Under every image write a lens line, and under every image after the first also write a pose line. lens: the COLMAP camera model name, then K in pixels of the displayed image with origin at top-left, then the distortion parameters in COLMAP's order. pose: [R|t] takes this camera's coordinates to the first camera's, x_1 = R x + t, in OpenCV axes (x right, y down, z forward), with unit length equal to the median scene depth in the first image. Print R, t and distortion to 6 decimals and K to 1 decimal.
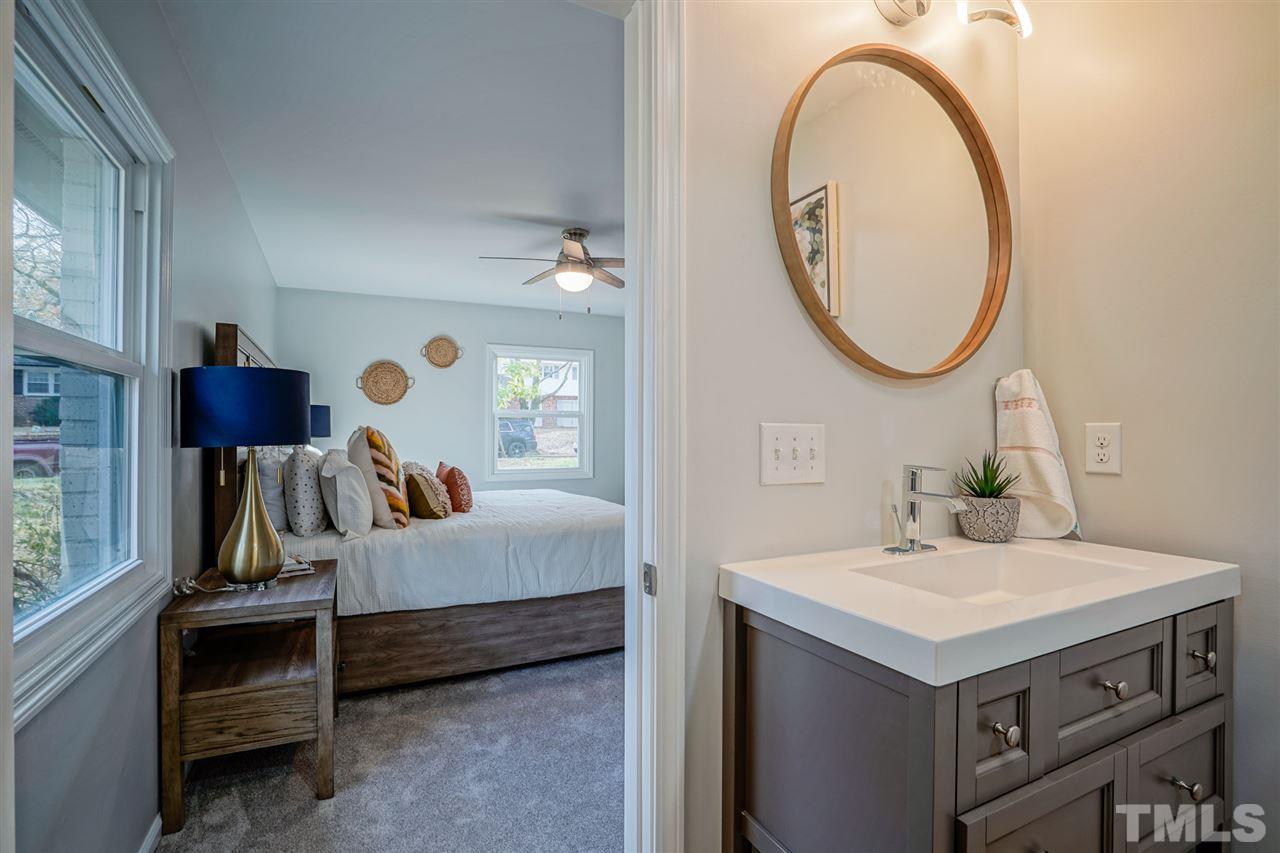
lens RADIAL K [[601.3, 0, 658.9], [0, 601.3, 433.0], [0, 0, 1]] dist [-0.062145, 0.019499]
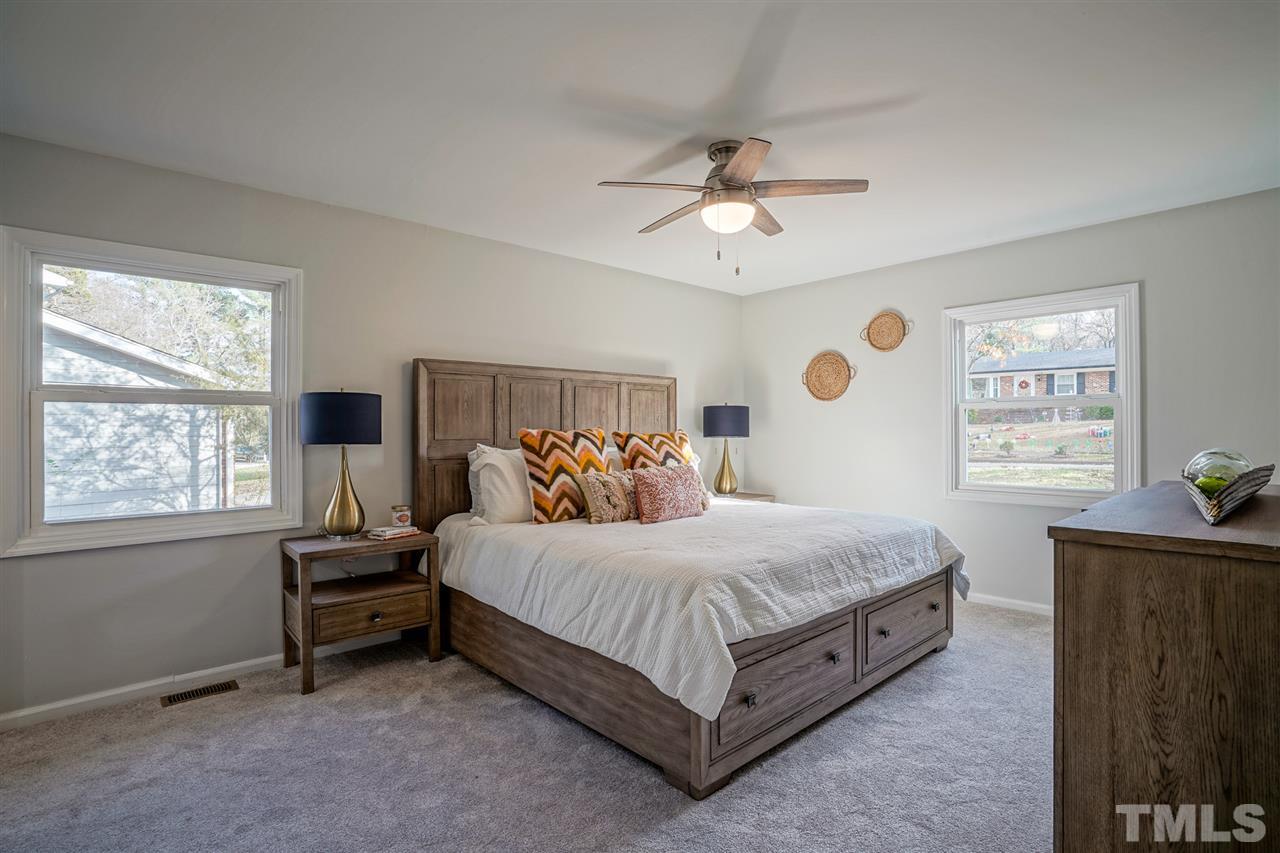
lens RADIAL K [[624.2, 0, 643.0], [0, 624.2, 427.4], [0, 0, 1]] dist [-0.054121, 0.021029]
pose [[0.249083, 0.002968, -0.968478, 0.680366], [0.002840, 0.999989, 0.003795, -0.019264], [0.968478, -0.003695, 0.249072, 0.893091]]
